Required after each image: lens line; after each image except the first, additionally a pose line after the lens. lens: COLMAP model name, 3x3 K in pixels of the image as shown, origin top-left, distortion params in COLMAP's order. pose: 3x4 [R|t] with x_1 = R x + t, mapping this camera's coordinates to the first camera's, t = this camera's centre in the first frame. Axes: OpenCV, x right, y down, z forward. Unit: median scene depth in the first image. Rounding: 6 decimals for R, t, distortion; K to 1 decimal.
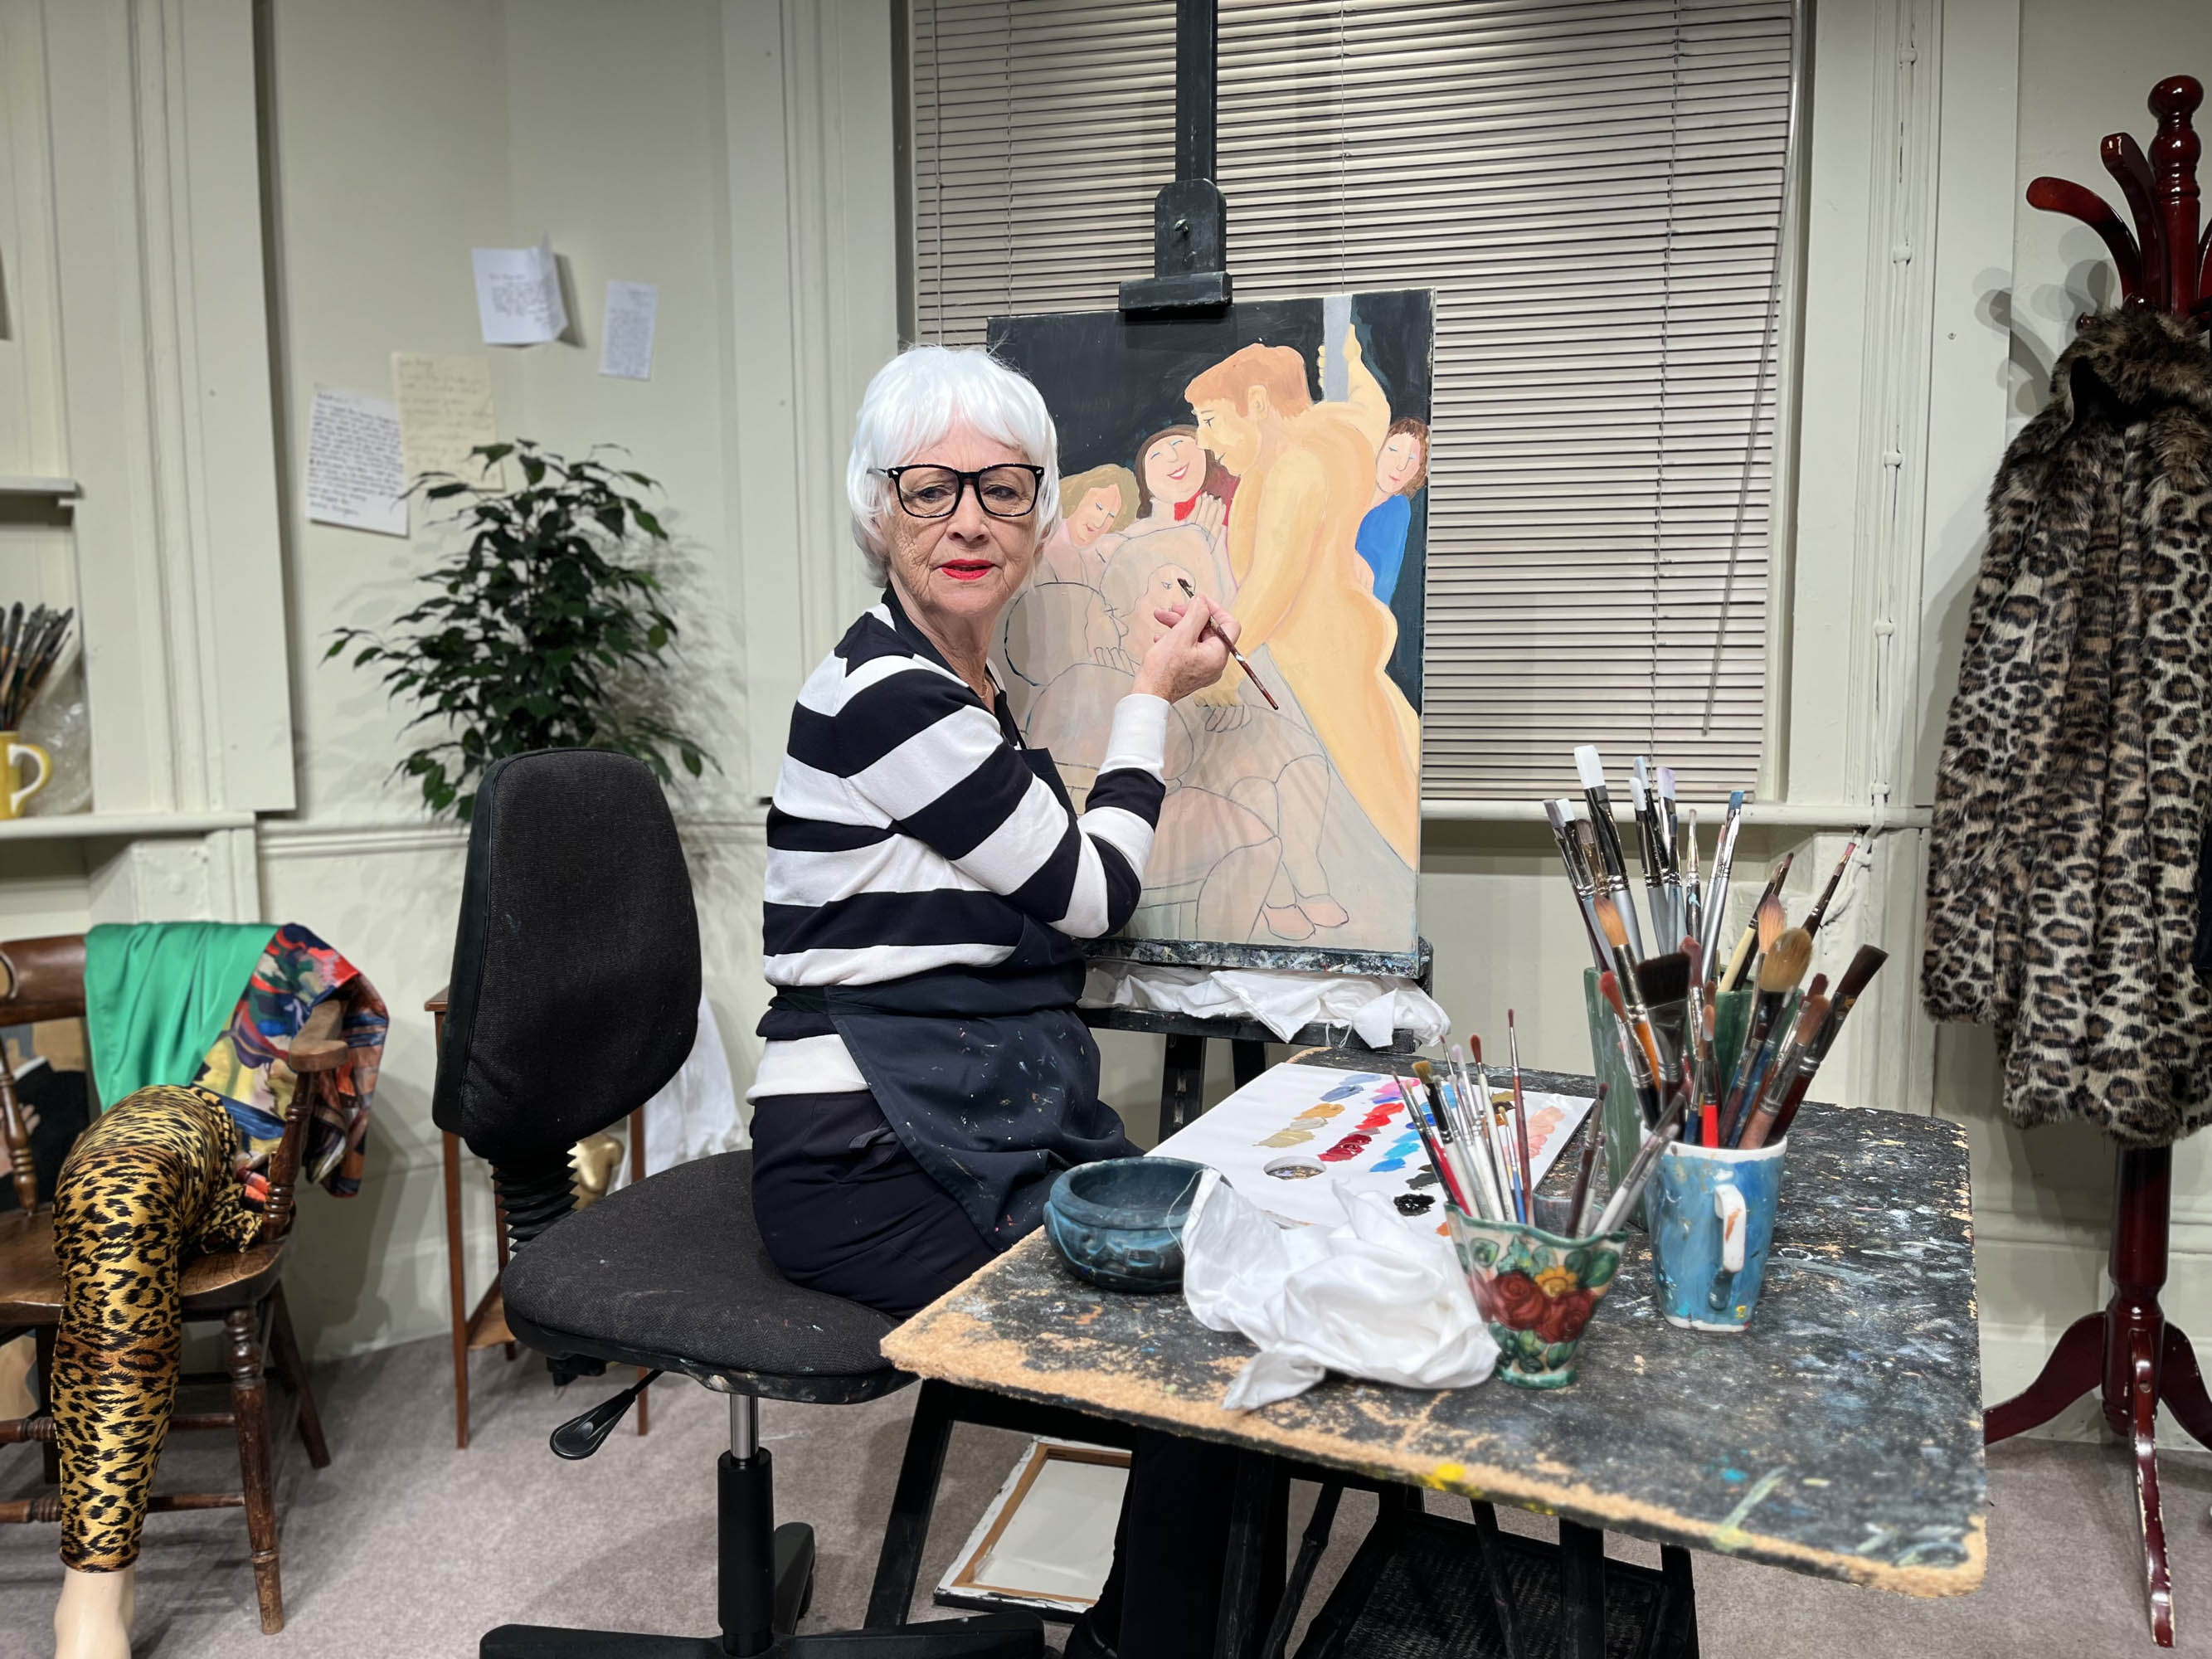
lens RADIAL K [[1720.2, 0, 1108.3], [0, 1720.2, 828.3], [0, 0, 1]] dist [0.083528, -0.133143]
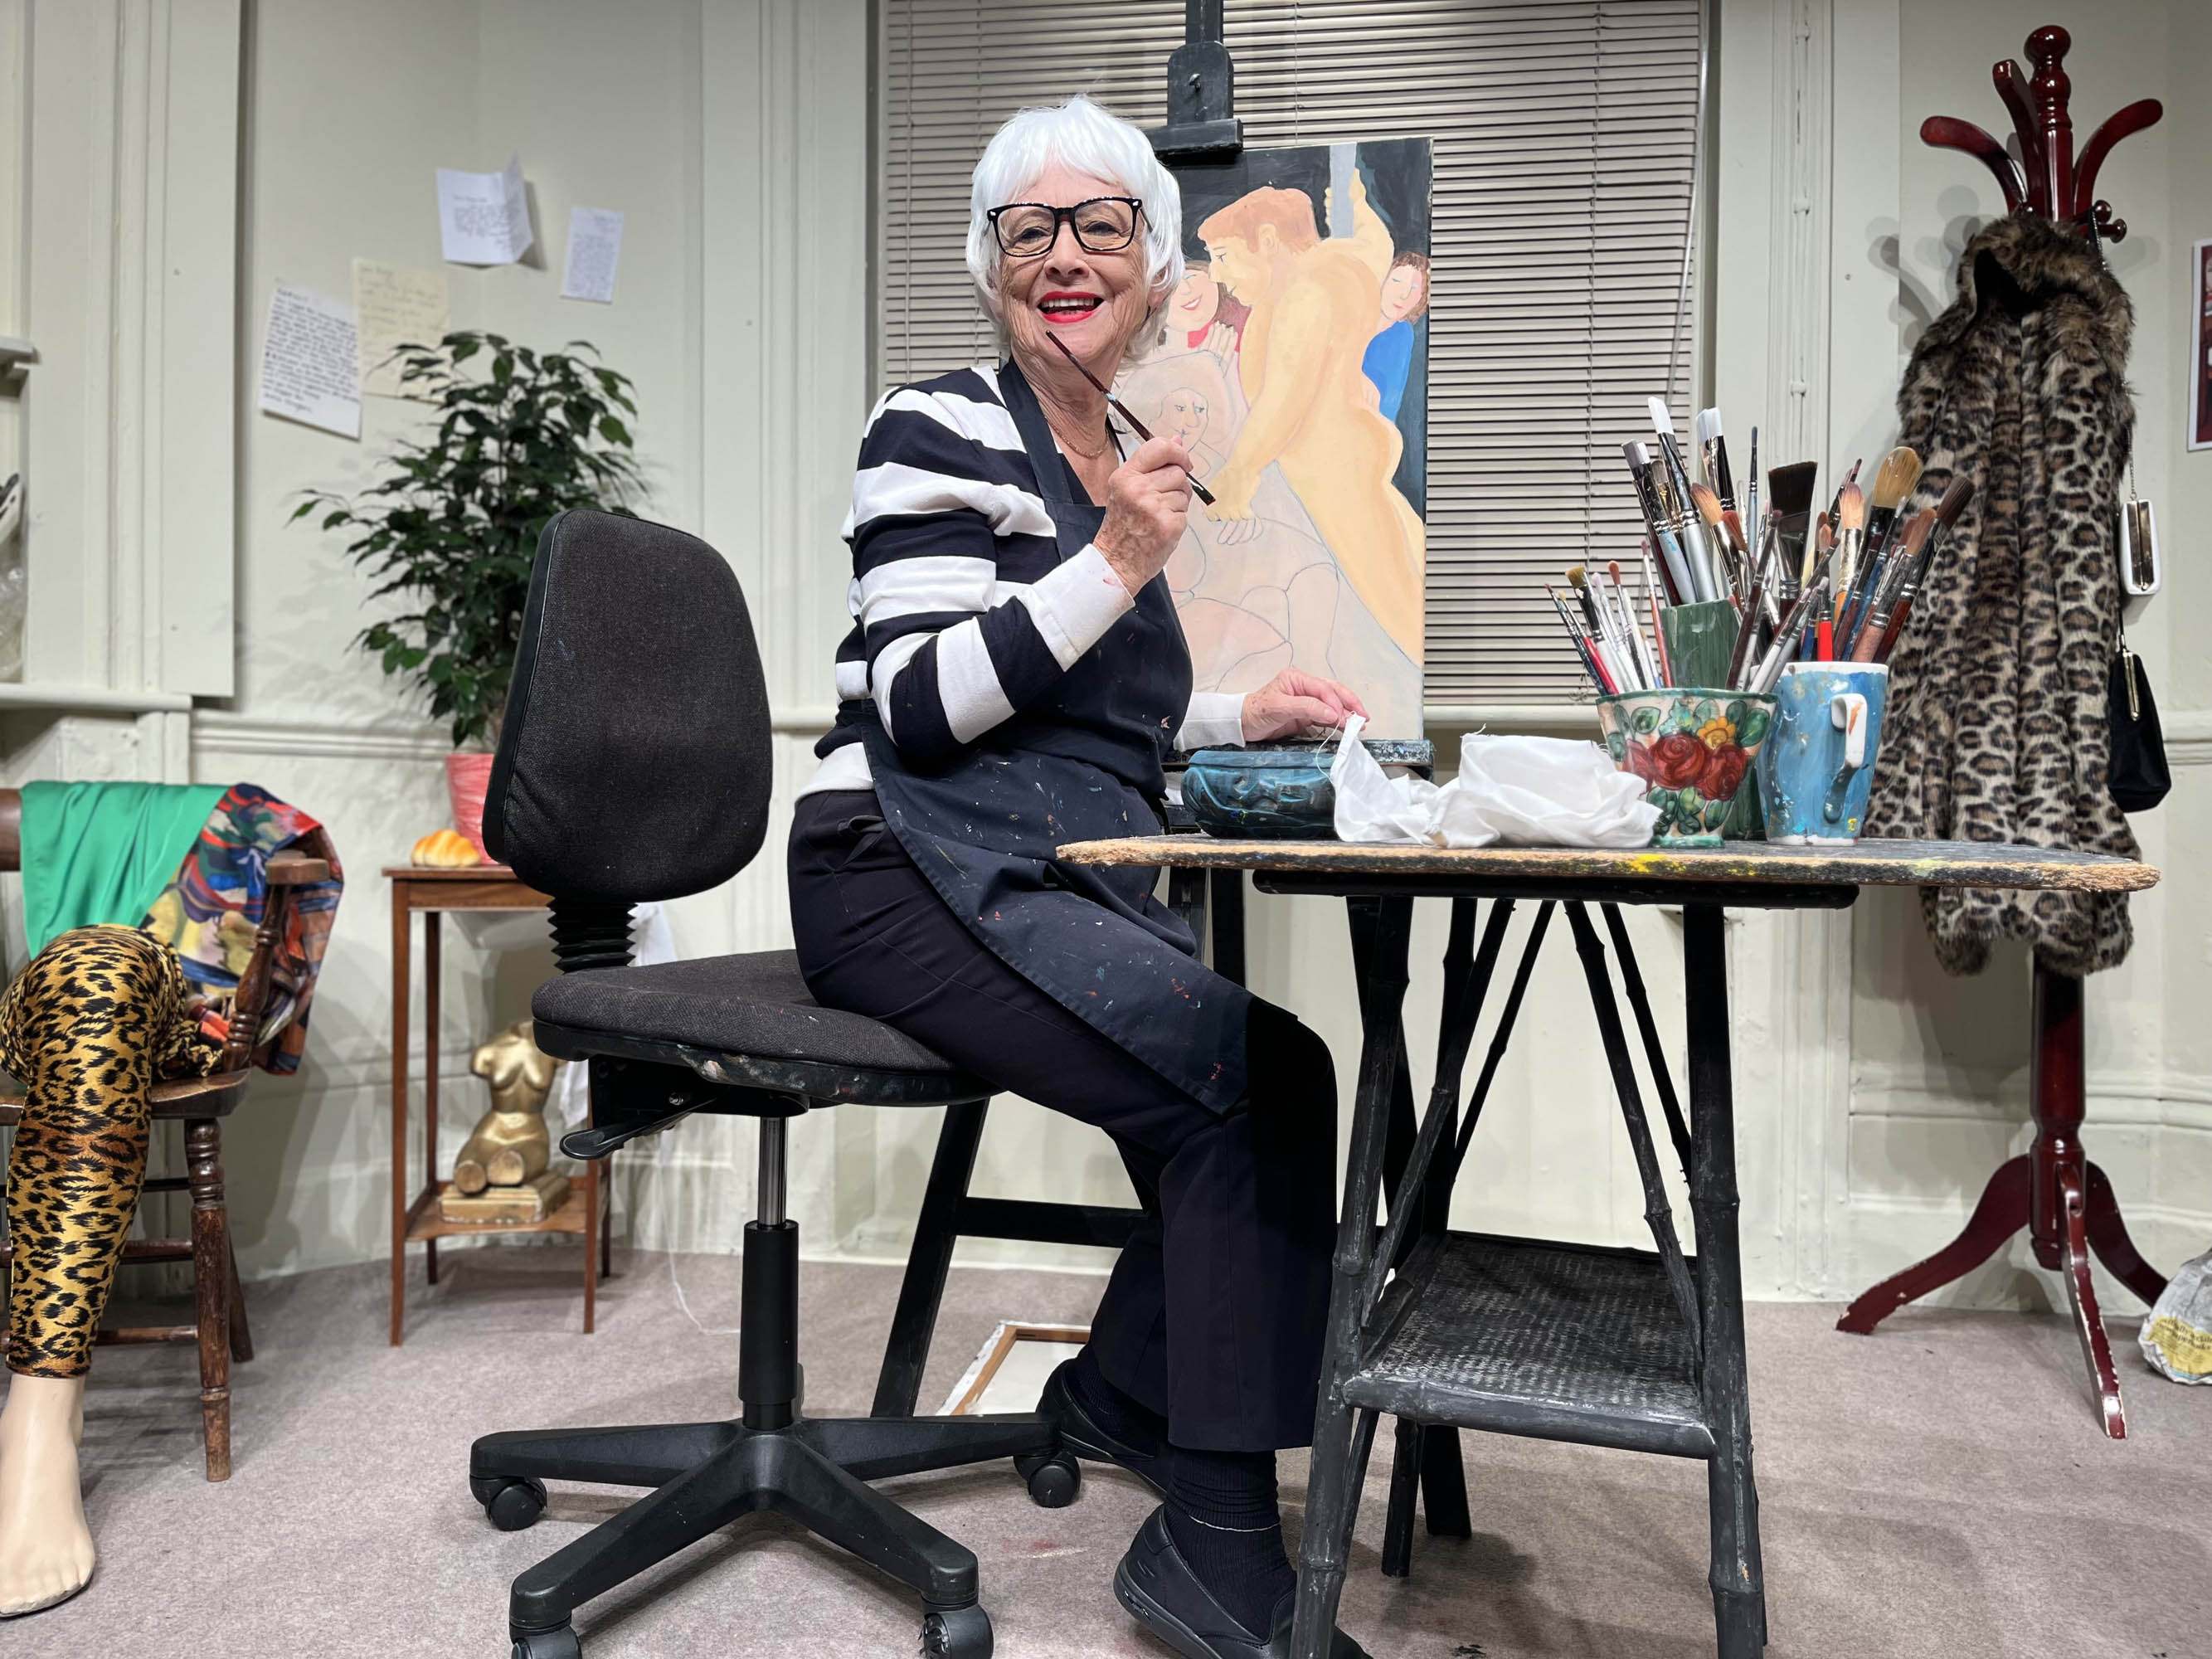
lens RADIAL K [[1721.7, 0, 1106.0], [0, 1721.7, 829.5], [0, 0, 1]] dist [0.082420, -0.132097]
pose [[0.994071, 0.015324, 0.107651, -0.118087], [-0.004642, 0.995097, -0.098792, 0.214111], [-0.108637, 0.097706, 0.989268, -0.012088]]
